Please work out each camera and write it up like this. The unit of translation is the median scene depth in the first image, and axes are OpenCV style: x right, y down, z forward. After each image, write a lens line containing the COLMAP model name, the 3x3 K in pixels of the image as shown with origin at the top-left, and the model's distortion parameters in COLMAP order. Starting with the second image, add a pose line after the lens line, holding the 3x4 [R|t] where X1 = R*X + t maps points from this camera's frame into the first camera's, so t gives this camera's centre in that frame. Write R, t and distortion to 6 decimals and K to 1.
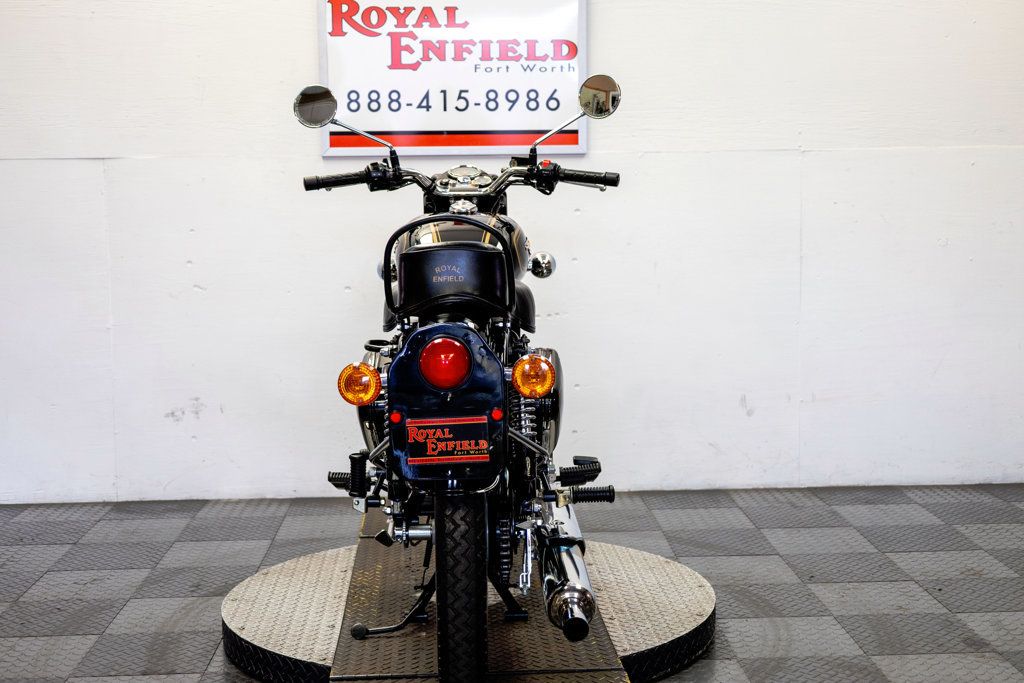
lens RADIAL K [[1514.3, 0, 512.0], [0, 1514.3, 341.5], [0, 0, 1]] dist [0.053971, -0.136344]
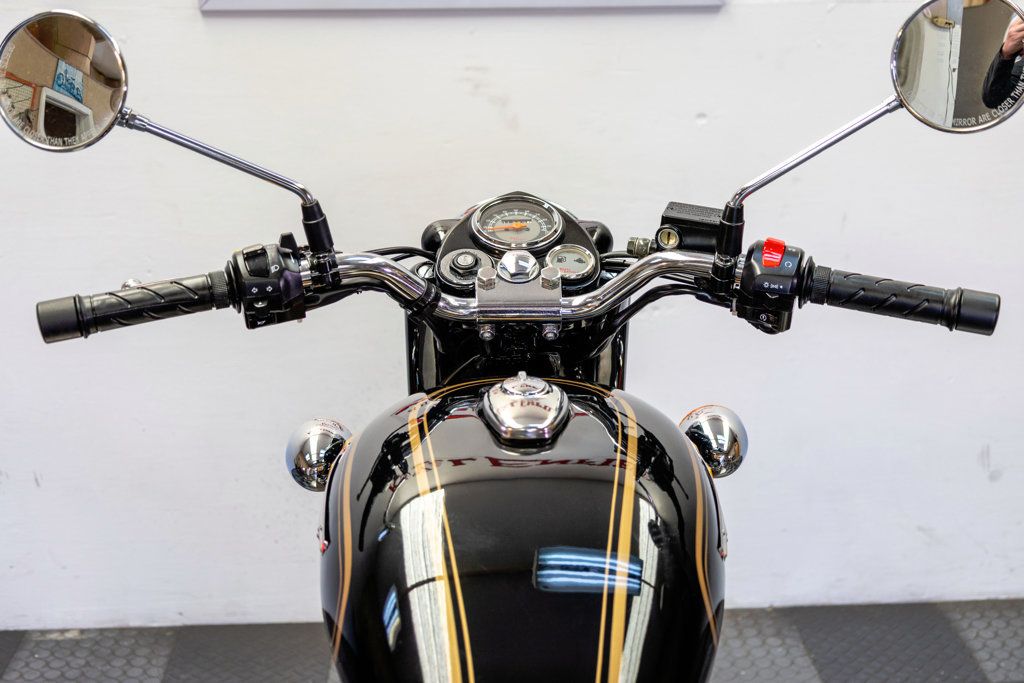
lens RADIAL K [[1452.3, 0, 512.0], [0, 1452.3, 341.5], [0, 0, 1]] dist [0.035913, -0.022997]
pose [[0.999885, 0.000076, 0.015156, -0.039106], [-0.003559, 0.973203, 0.229920, -0.169797], [-0.014732, -0.229947, 0.973092, 0.678813]]
